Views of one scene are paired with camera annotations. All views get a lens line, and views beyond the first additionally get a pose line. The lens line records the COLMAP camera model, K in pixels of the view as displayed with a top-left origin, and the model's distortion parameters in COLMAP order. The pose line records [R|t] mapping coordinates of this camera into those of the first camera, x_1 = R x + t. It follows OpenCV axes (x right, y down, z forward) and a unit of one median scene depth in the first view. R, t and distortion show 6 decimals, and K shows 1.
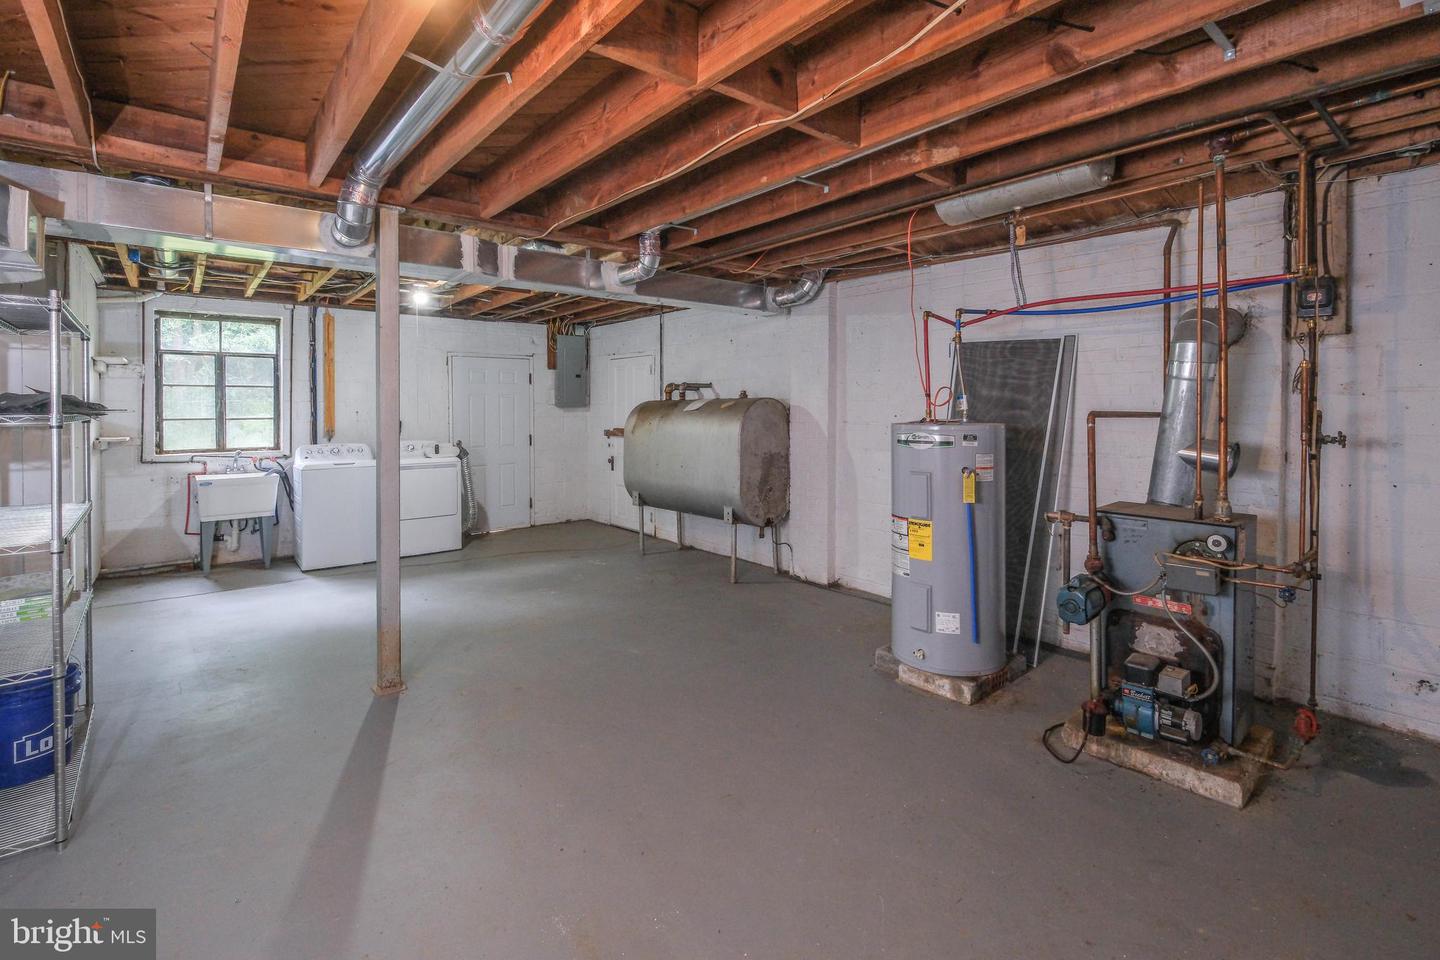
lens RADIAL K [[658.7, 0, 720.0], [0, 658.7, 480.0], [0, 0, 1]] dist [-0.000884, -0.000106]
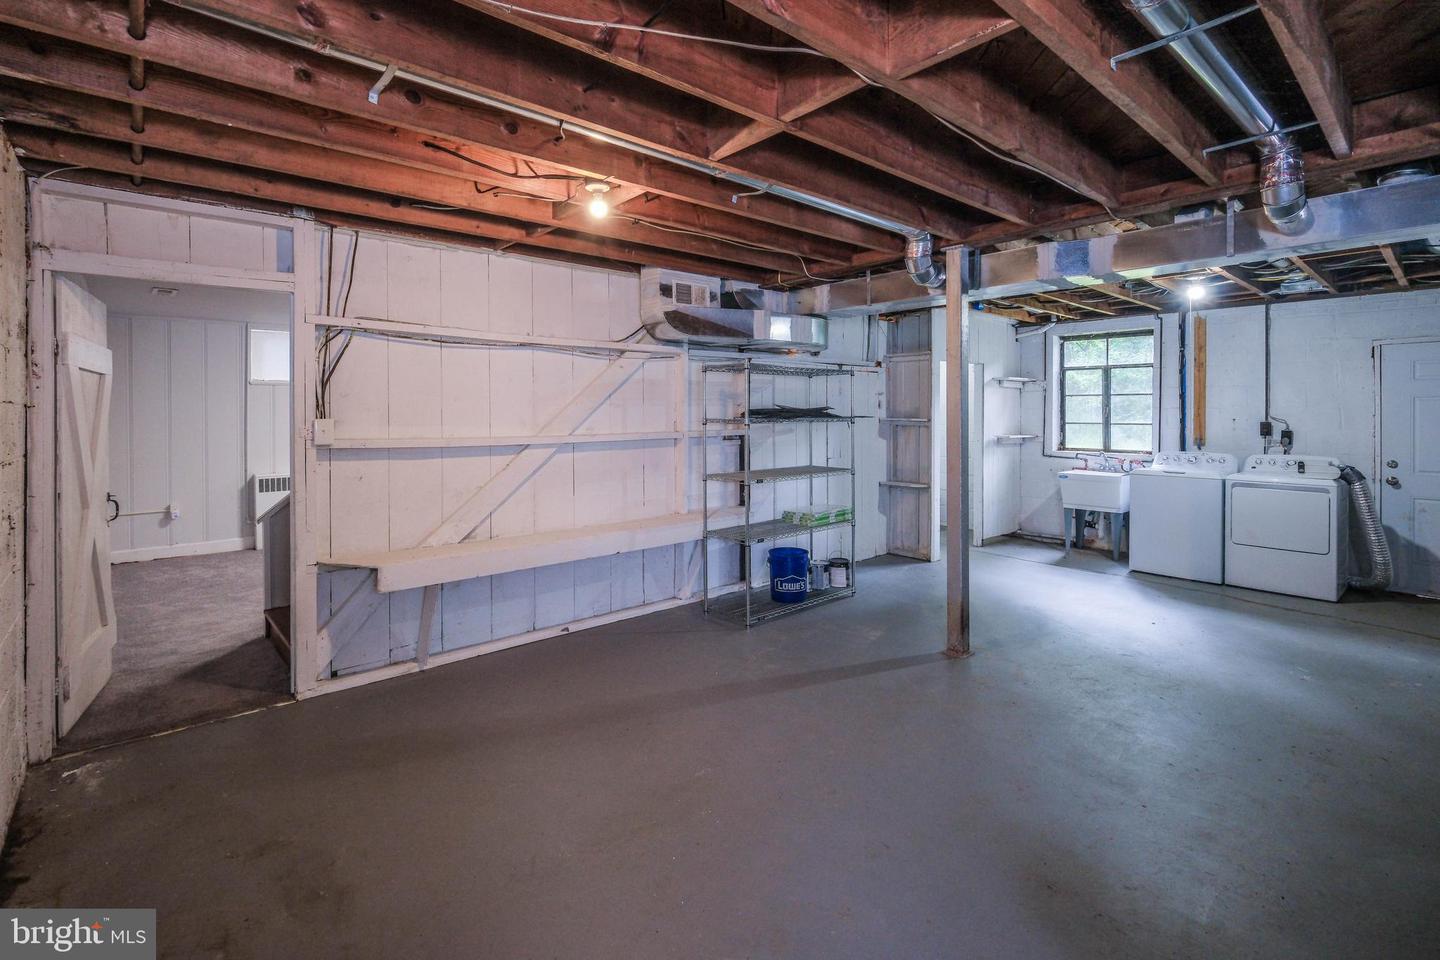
lens RADIAL K [[658.7, 0, 720.0], [0, 658.7, 480.0], [0, 0, 1]] dist [-0.000884, -0.000106]
pose [[0.037501, 0.105522, -0.993710, 0.362395], [-0.112565, 0.988526, 0.100723, -0.034747], [0.992936, 0.108080, 0.048949, 0.282951]]
